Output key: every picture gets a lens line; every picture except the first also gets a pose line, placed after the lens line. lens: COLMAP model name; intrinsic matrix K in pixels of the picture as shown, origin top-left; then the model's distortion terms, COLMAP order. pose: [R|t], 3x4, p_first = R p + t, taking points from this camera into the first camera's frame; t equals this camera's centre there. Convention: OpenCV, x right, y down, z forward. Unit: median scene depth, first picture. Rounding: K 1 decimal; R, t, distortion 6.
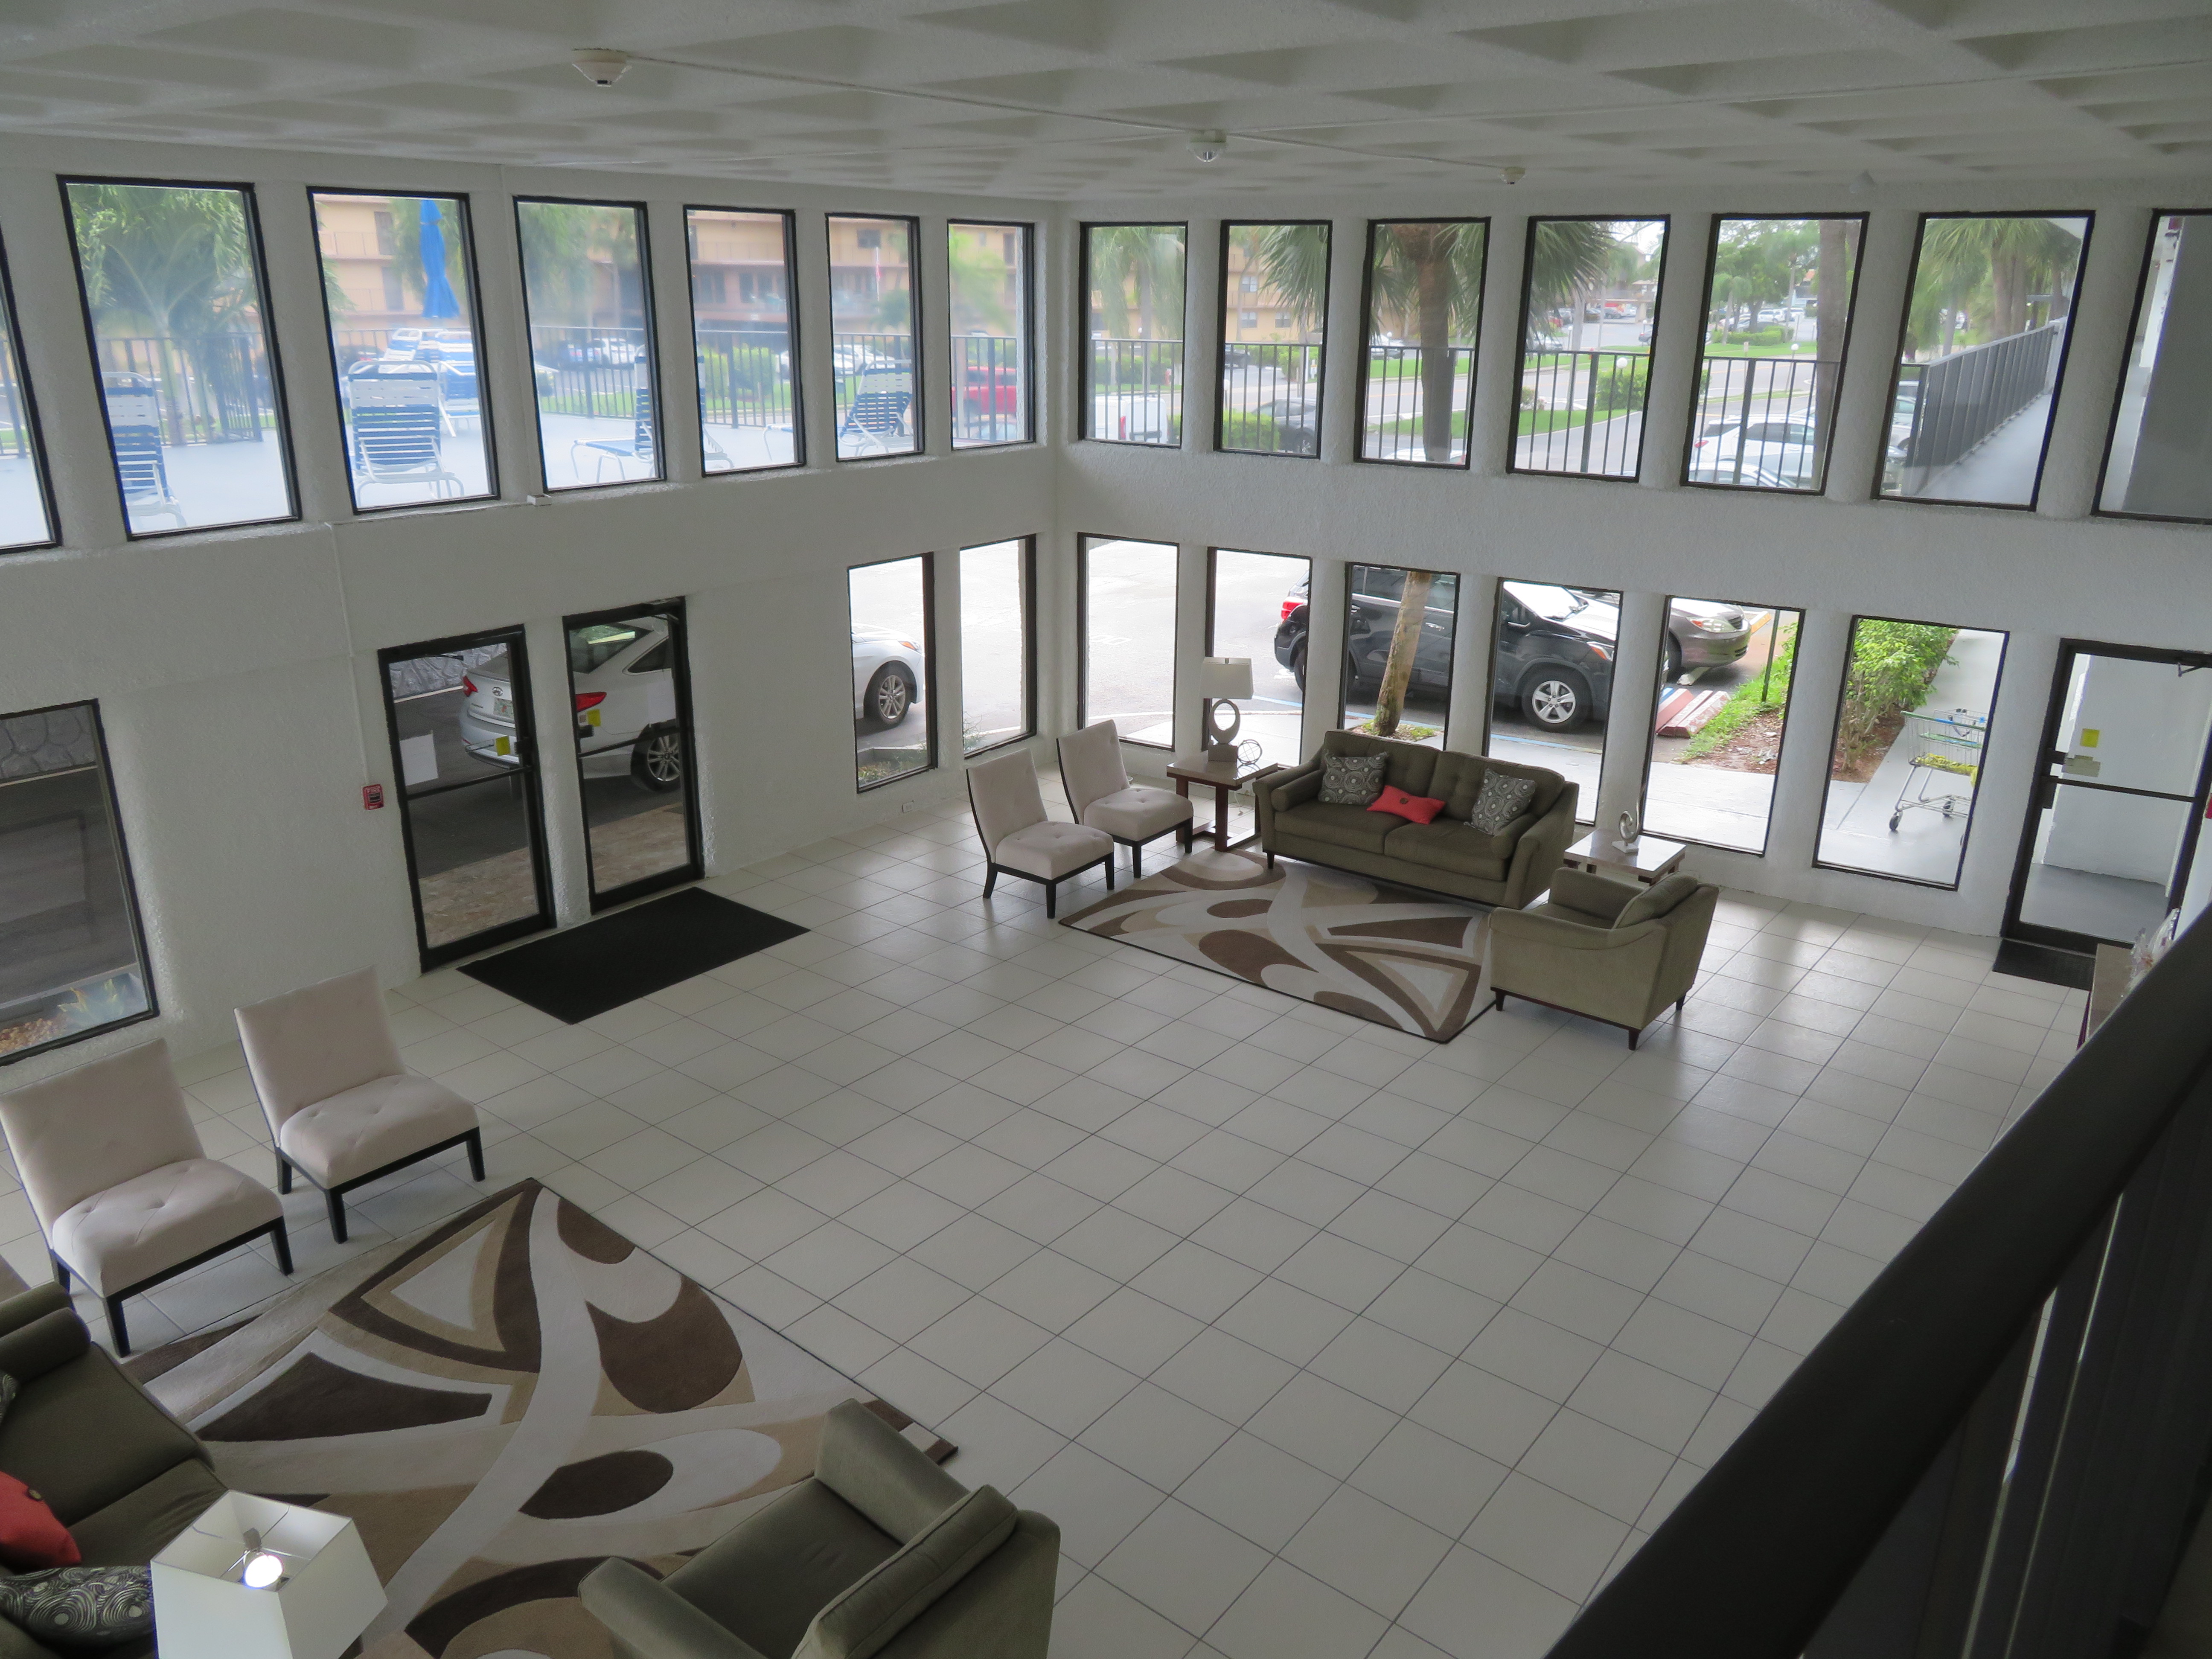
lens RADIAL K [[1567.1, 0, 1106.0], [0, 1567.1, 829.5], [0, 0, 1]] dist [-0.005248, -0.001390]
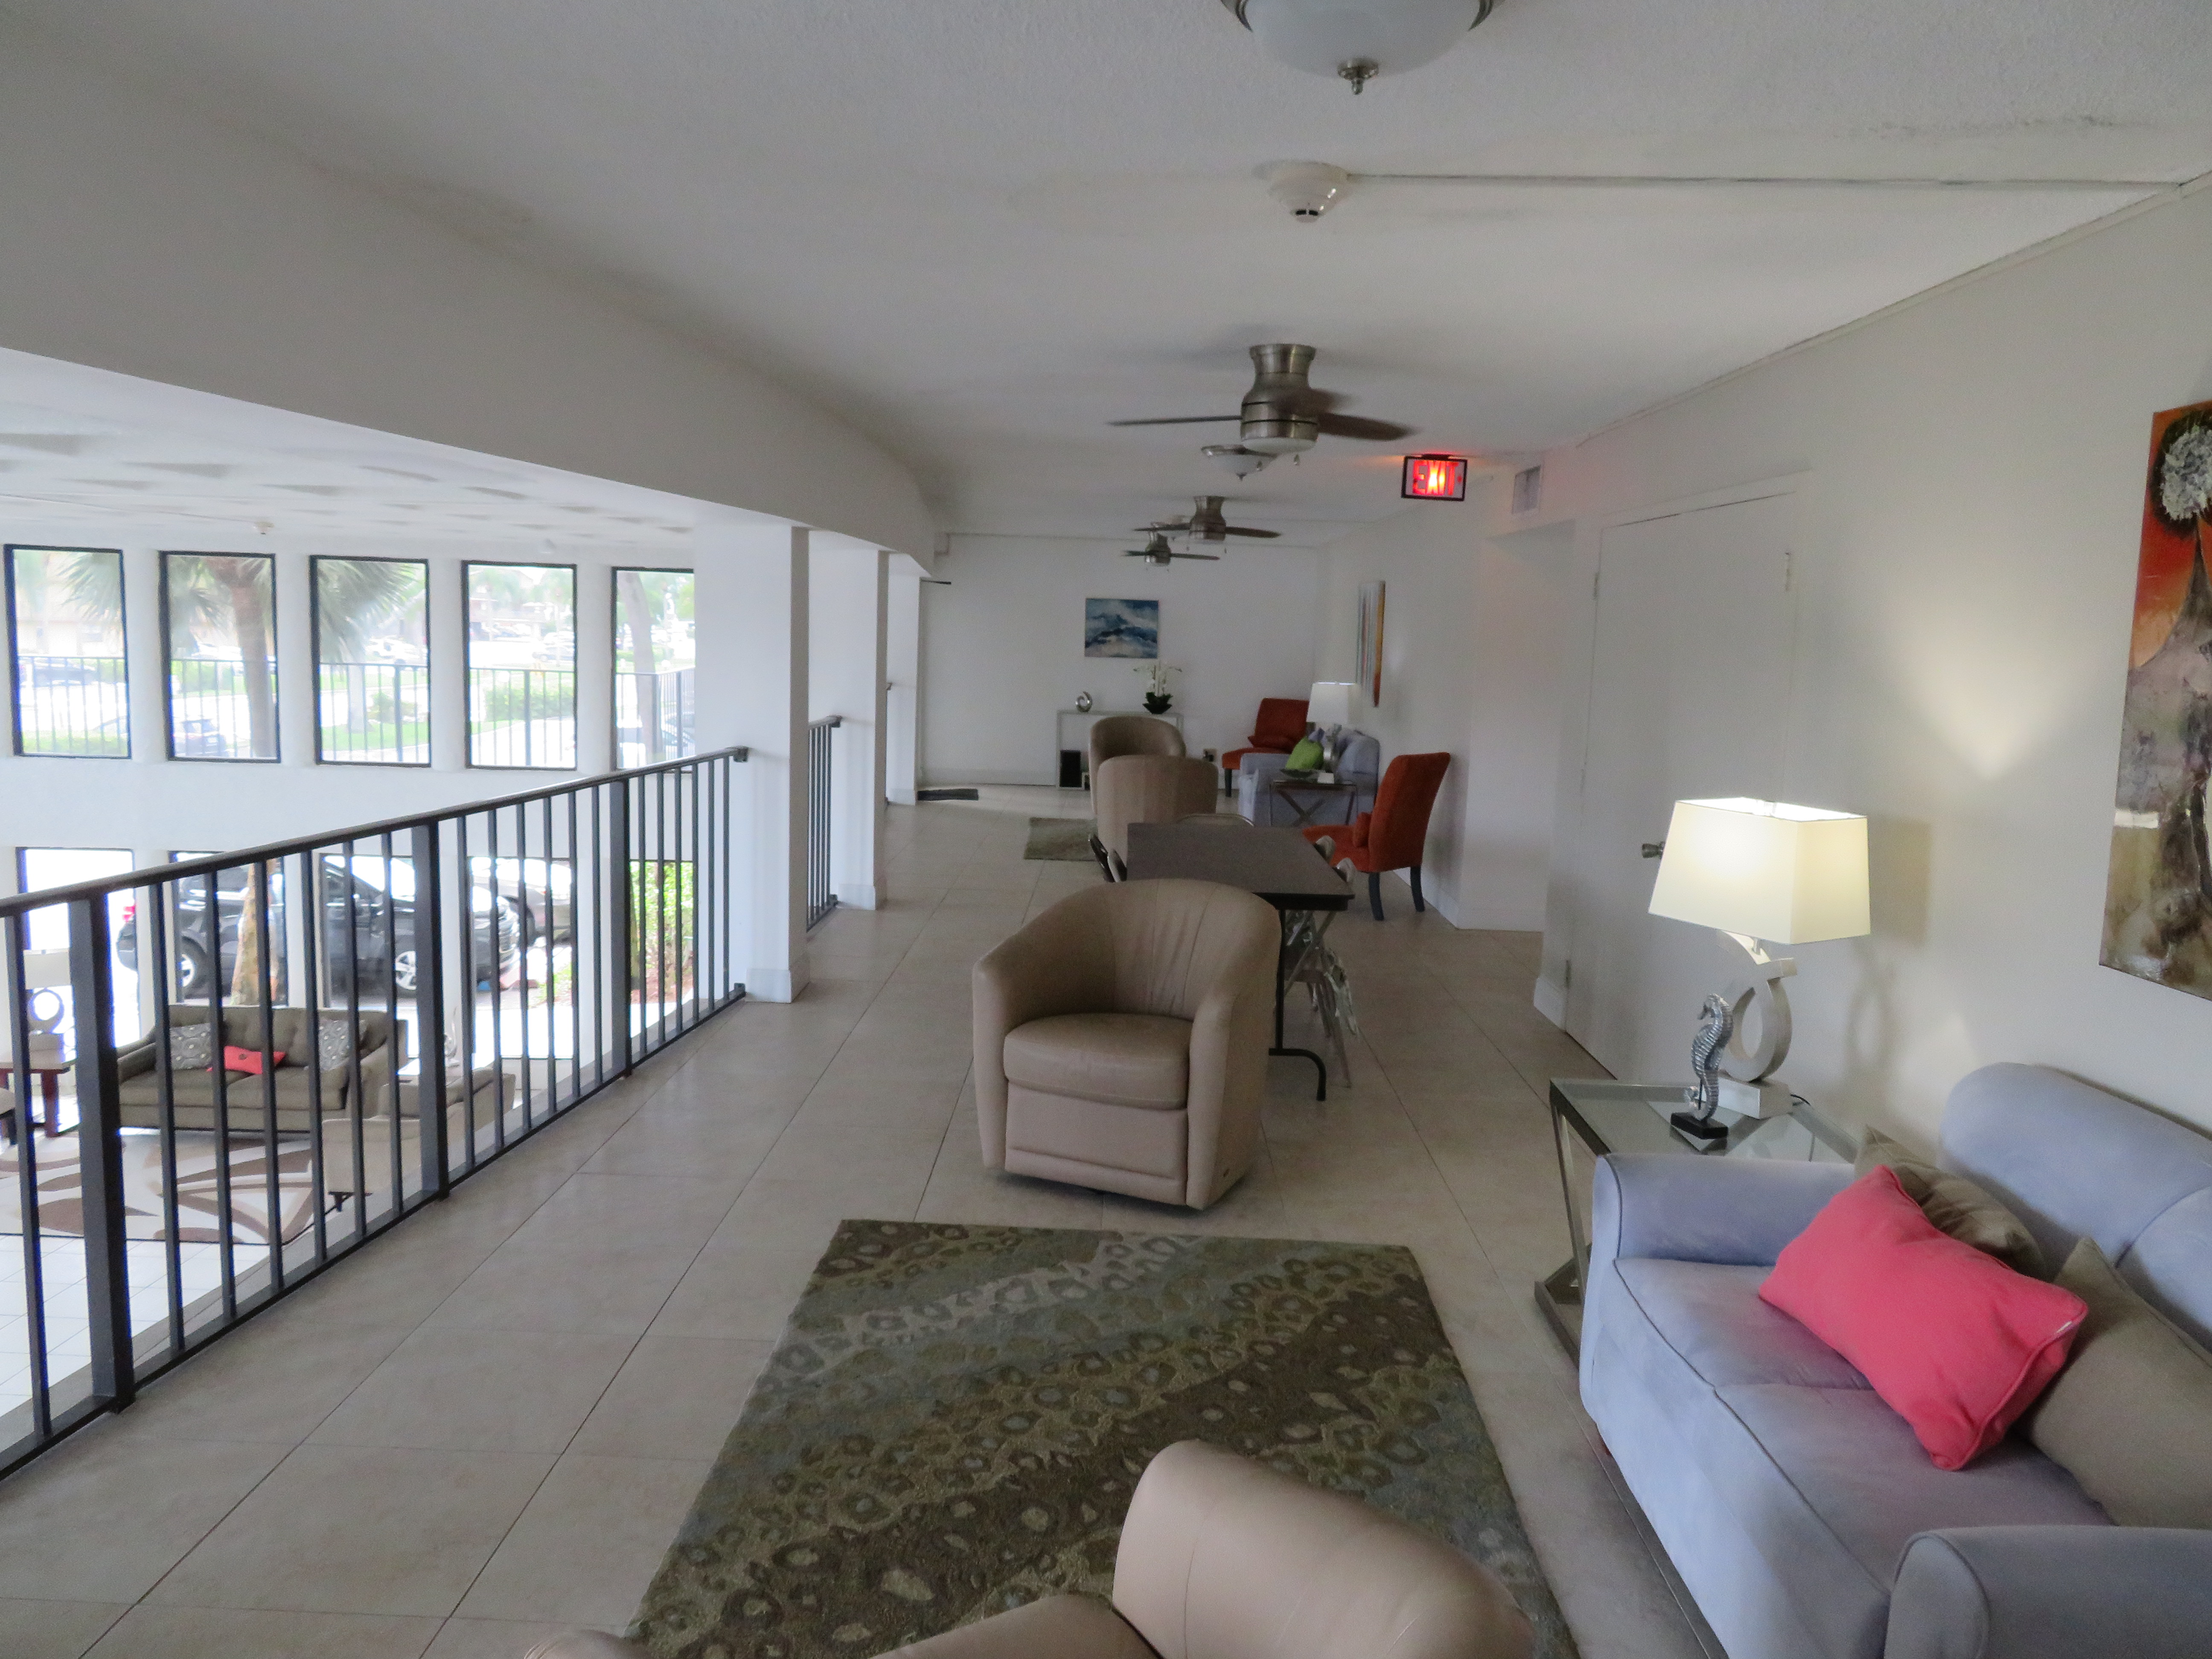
lens RADIAL K [[1594.2, 0, 1106.0], [0, 1594.2, 829.5], [0, 0, 1]] dist [-0.002960, -0.000908]
pose [[0.799136, -0.058370, 0.598310, 0.014488], [0.173497, 0.975317, -0.136582, 0.082049], [-0.575570, 0.212953, 0.789538, -0.257615]]
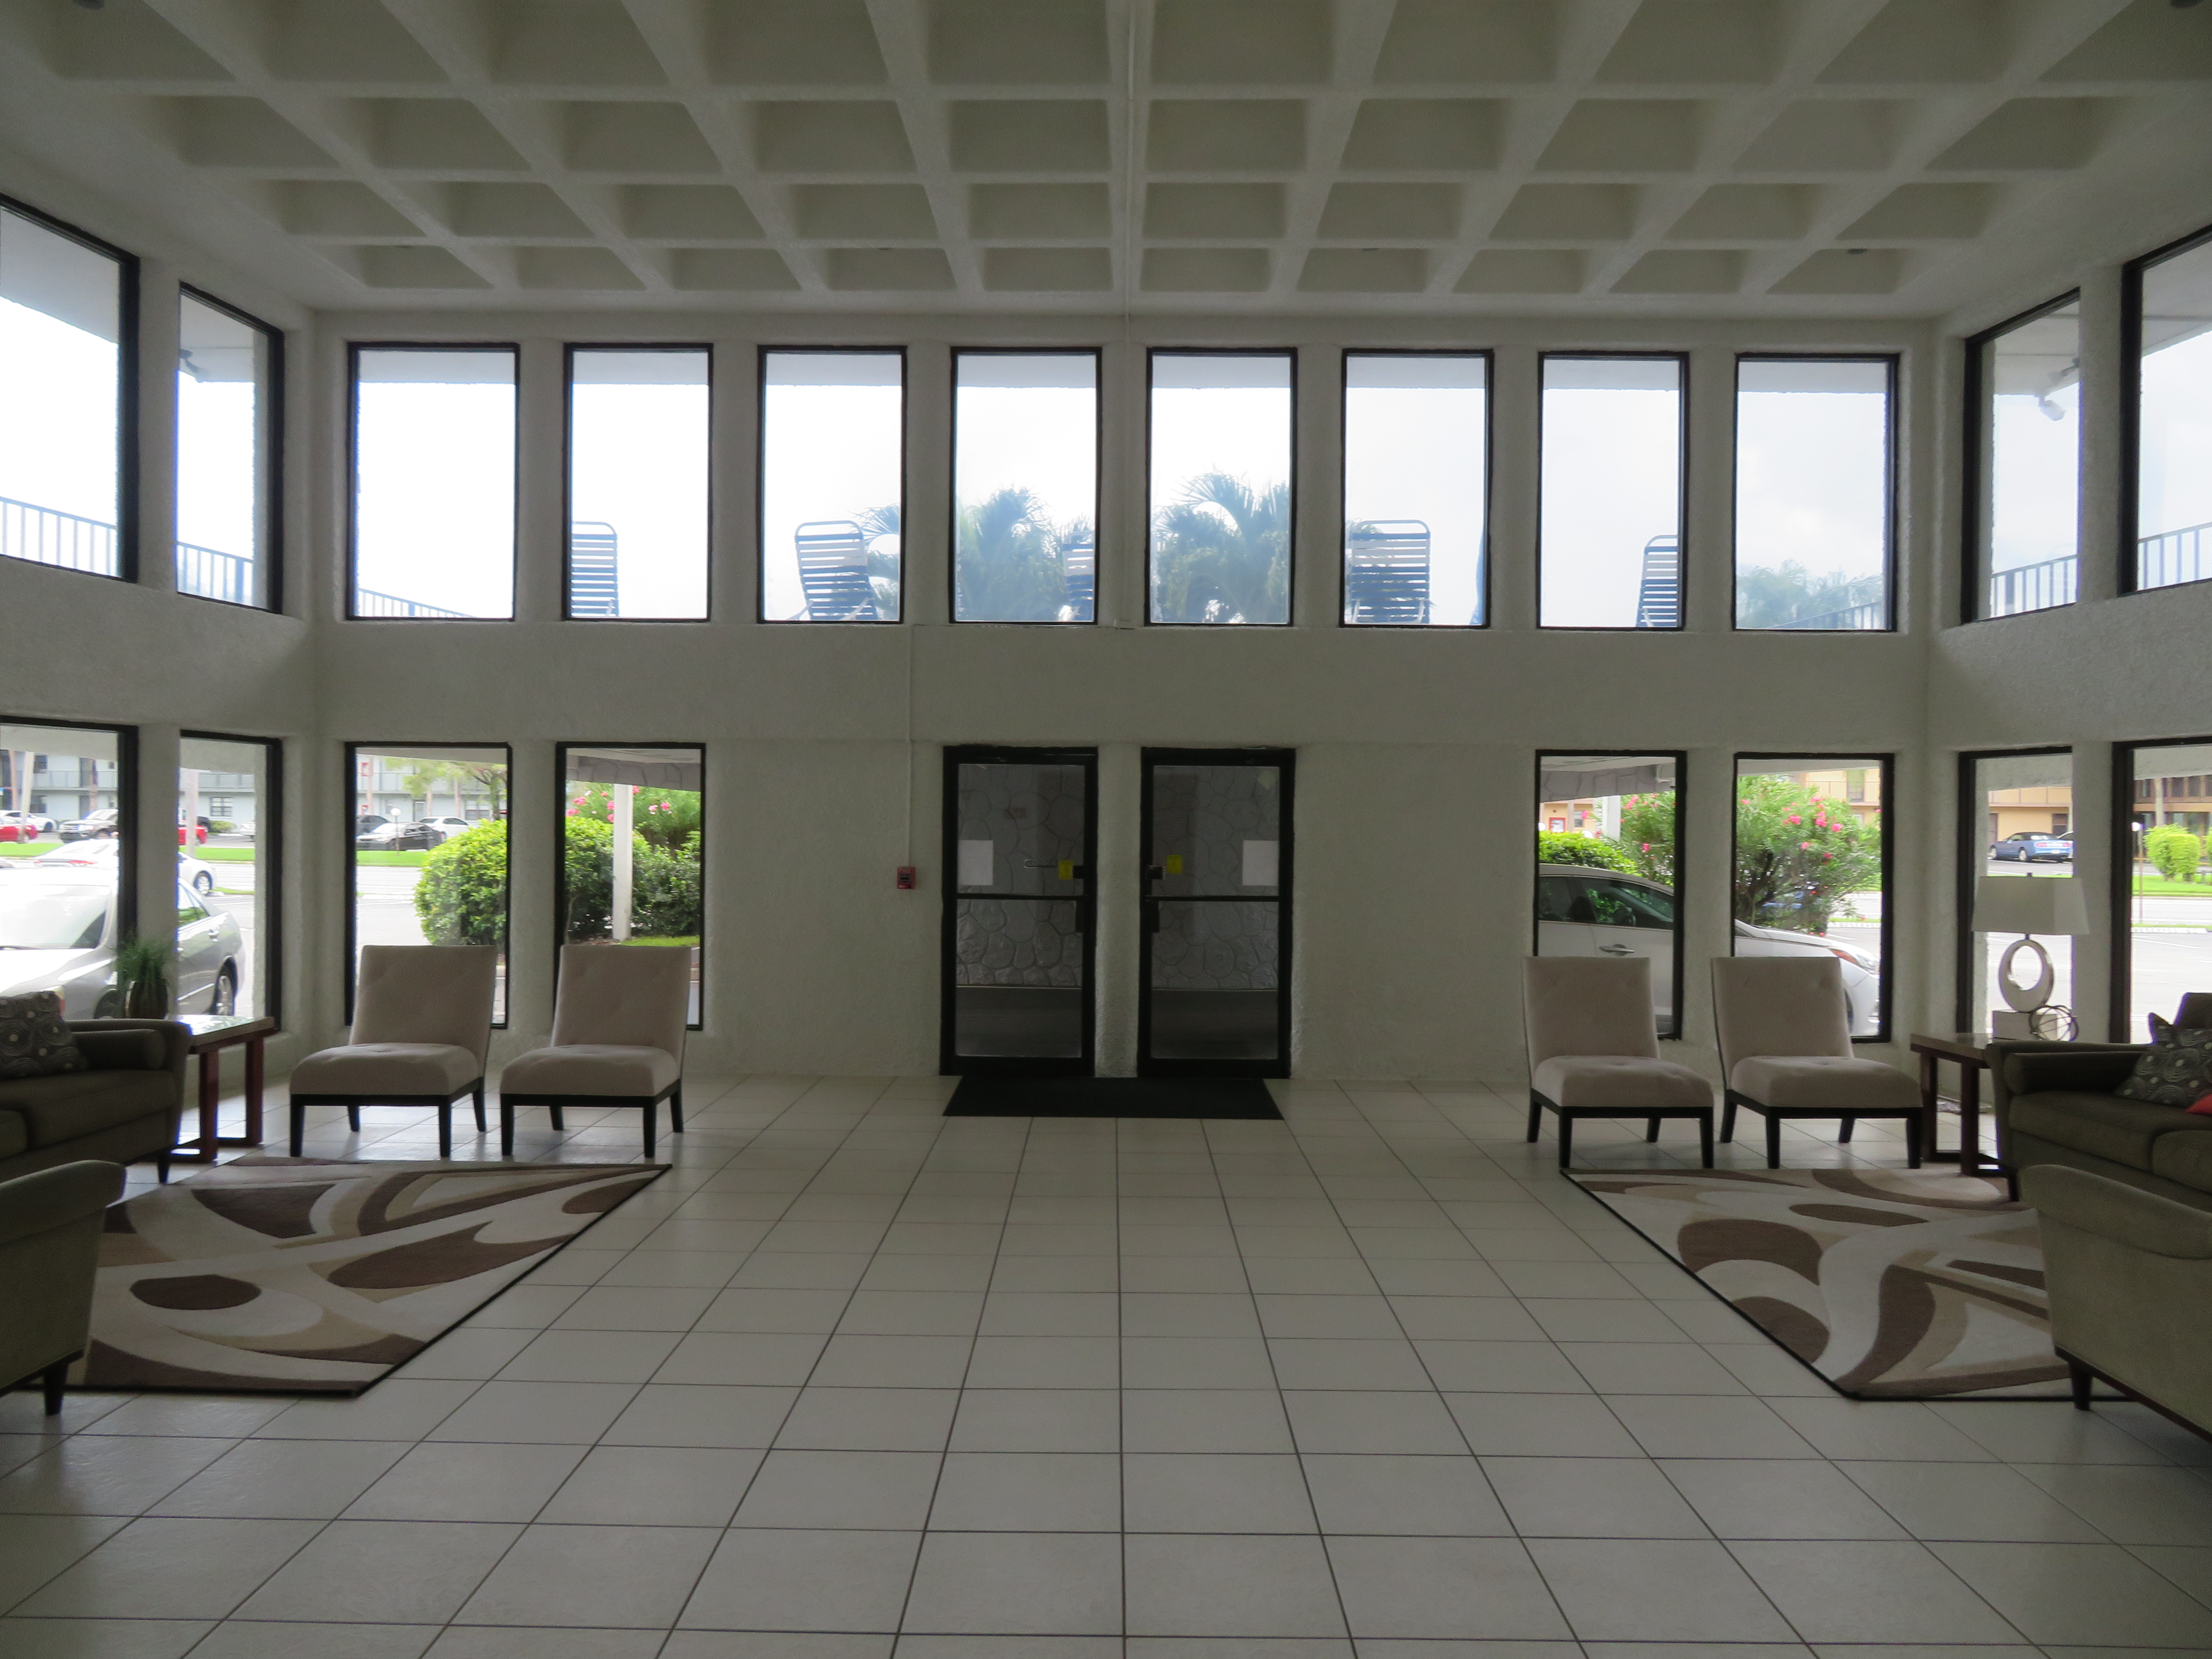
lens RADIAL K [[1594.2, 0, 1106.0], [0, 1594.2, 829.5], [0, 0, 1]] dist [-0.002960, -0.000908]
pose [[0.616090, 0.004245, -0.787665, 0.371475], [-0.260442, 0.944839, -0.198618, 0.101814], [0.743373, 0.327507, 0.583211, 0.374616]]
